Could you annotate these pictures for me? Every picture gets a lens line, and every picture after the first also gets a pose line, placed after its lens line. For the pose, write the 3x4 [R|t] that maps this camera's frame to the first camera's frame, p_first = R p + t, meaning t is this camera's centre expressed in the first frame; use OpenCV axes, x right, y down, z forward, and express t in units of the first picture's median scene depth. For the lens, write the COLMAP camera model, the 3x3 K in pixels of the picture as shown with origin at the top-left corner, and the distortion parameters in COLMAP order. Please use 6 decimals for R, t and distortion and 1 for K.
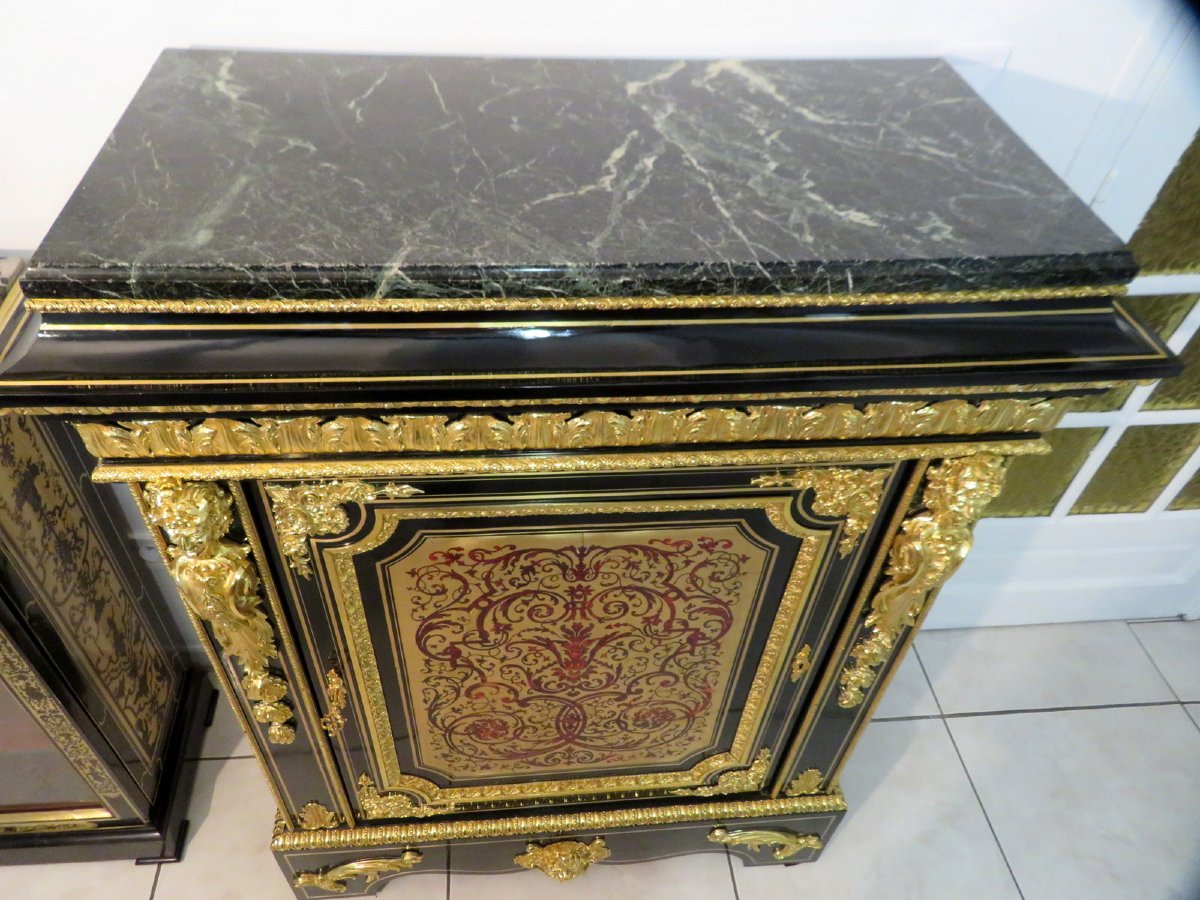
lens RADIAL K [[848.3, 0, 582.3], [0, 848.3, 450.5], [0, 0, 1]] dist [0.028895, -0.007638]
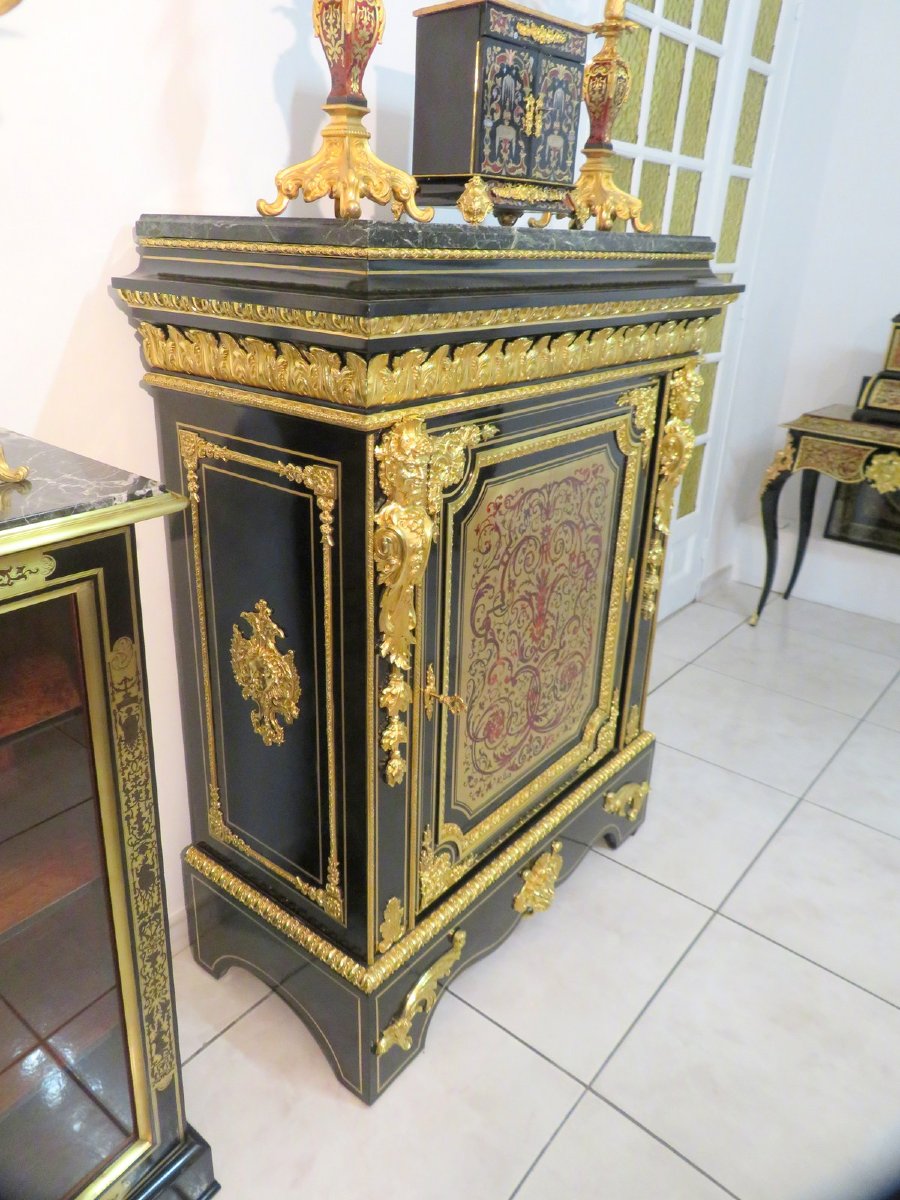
lens RADIAL K [[848.3, 0, 433.0], [0, 848.3, 581.8], [0, 0, 1]] dist [0.028895, -0.007638]
pose [[0.703878, -0.281952, 0.651966, -0.984456], [0.497319, 0.850967, -0.168904, 0.349703], [-0.507178, 0.443123, 0.739197, 0.094393]]
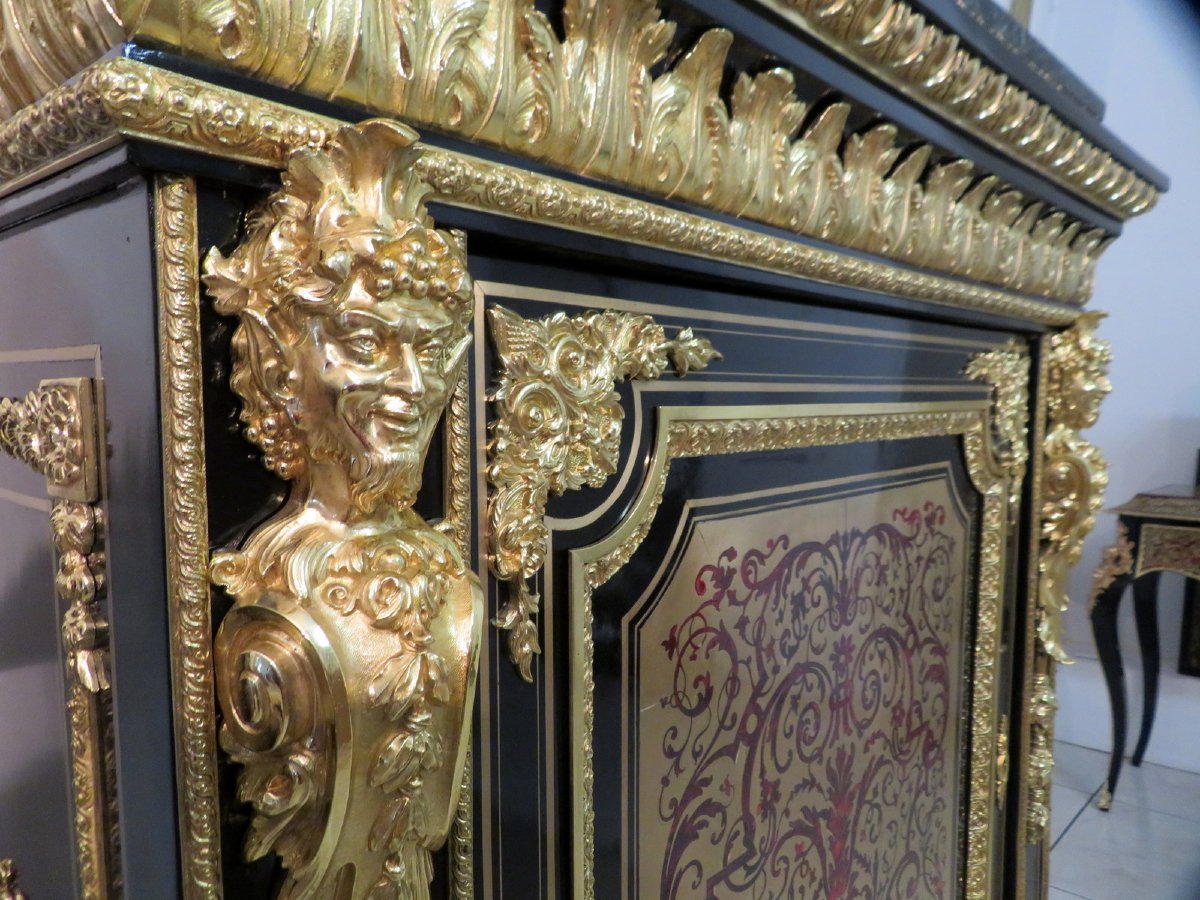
lens RADIAL K [[848.3, 0, 582.7], [0, 848.3, 489.4], [0, 0, 1]] dist [0.028895, -0.007638]
pose [[0.739454, -0.111782, 0.663862, -0.461299], [0.493444, 0.760809, -0.421525, 0.218883], [-0.457953, 0.639277, 0.617741, 0.608085]]
